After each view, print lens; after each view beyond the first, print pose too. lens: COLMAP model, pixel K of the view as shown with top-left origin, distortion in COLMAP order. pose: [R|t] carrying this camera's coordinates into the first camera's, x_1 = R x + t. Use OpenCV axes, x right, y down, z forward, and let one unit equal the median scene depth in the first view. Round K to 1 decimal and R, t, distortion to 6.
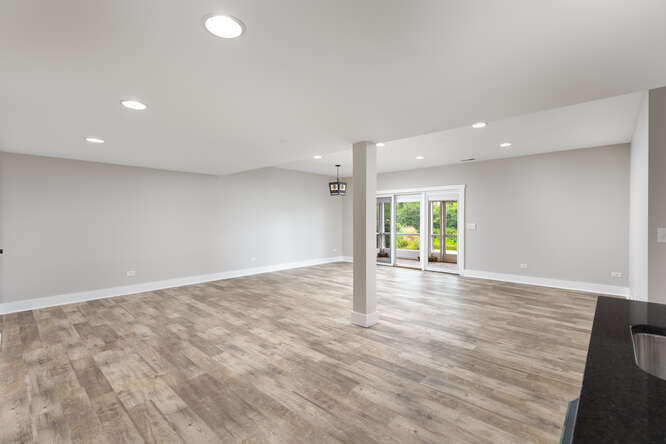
lens RADIAL K [[300.7, 0, 335.2], [0, 300.7, 223.1], [0, 0, 1]] dist [0.004554, -0.001146]
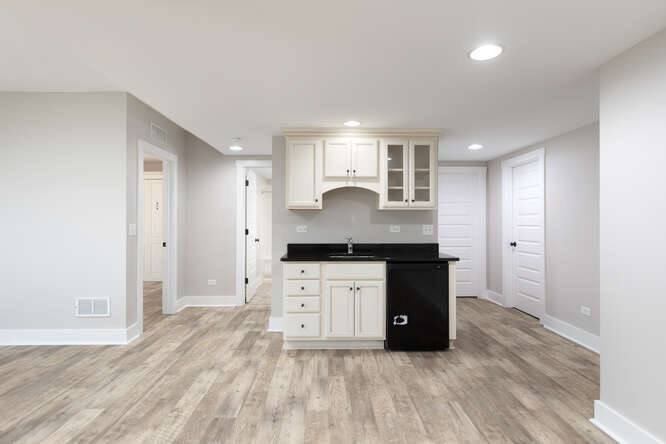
lens RADIAL K [[347.9, 0, 330.2], [0, 347.9, 221.9], [0, 0, 1]] dist [0.003447, -0.000734]
pose [[-0.688594, -0.003088, 0.725141, -0.450090], [0.008251, 0.999893, 0.012093, -0.004516], [-0.725101, 0.014310, -0.688494, 1.140060]]
